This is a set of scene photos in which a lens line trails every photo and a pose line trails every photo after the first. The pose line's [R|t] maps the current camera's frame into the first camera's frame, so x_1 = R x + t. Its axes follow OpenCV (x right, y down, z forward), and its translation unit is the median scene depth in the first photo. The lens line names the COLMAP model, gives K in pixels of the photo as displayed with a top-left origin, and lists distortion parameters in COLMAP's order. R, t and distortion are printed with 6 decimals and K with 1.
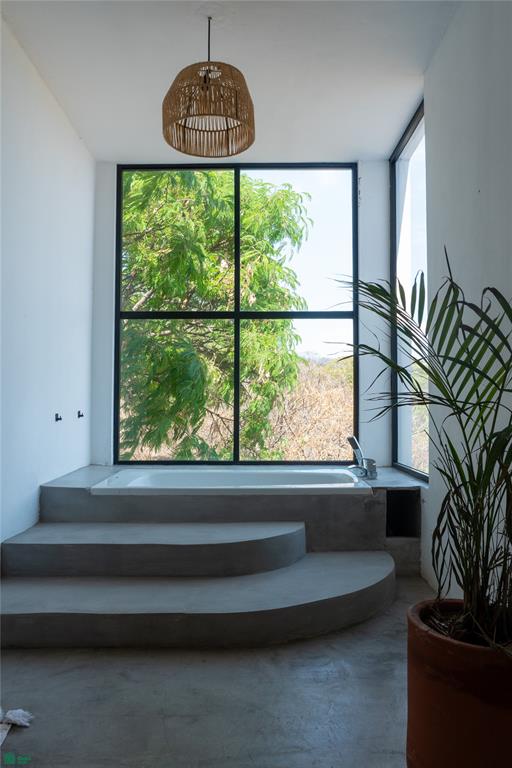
lens RADIAL K [[524.9, 0, 254.9], [0, 524.9, 384.6], [0, 0, 1]] dist [0.015481, -0.002811]
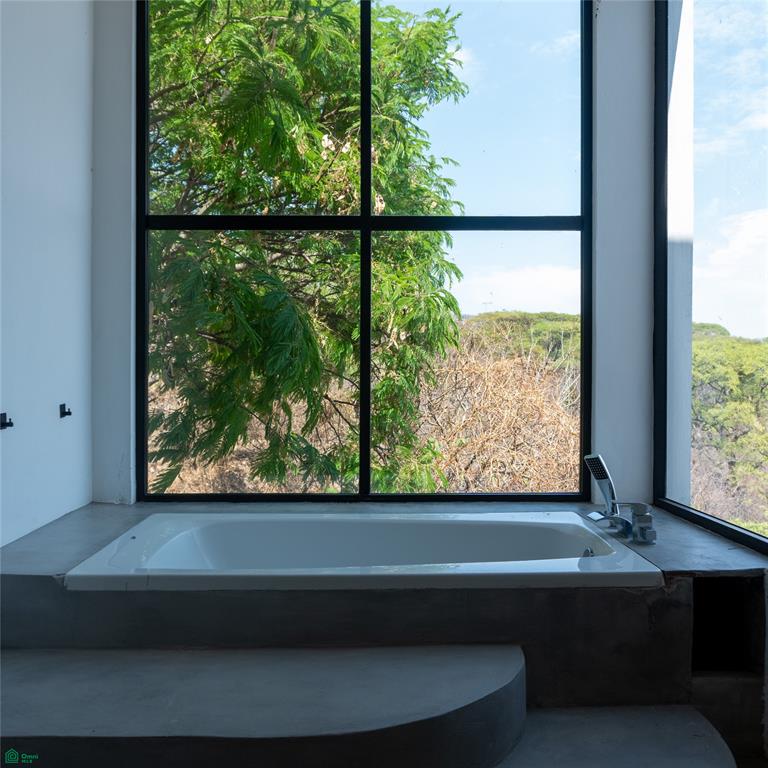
lens RADIAL K [[708.3, 0, 385.3], [0, 708.3, 382.8], [0, 0, 1]] dist [0.050226, 0.000000]
pose [[0.999753, -0.001186, 0.022177, -0.030100], [0.000156, 0.998923, 0.046397, -0.003115], [-0.022209, -0.046383, 0.998677, 0.266188]]
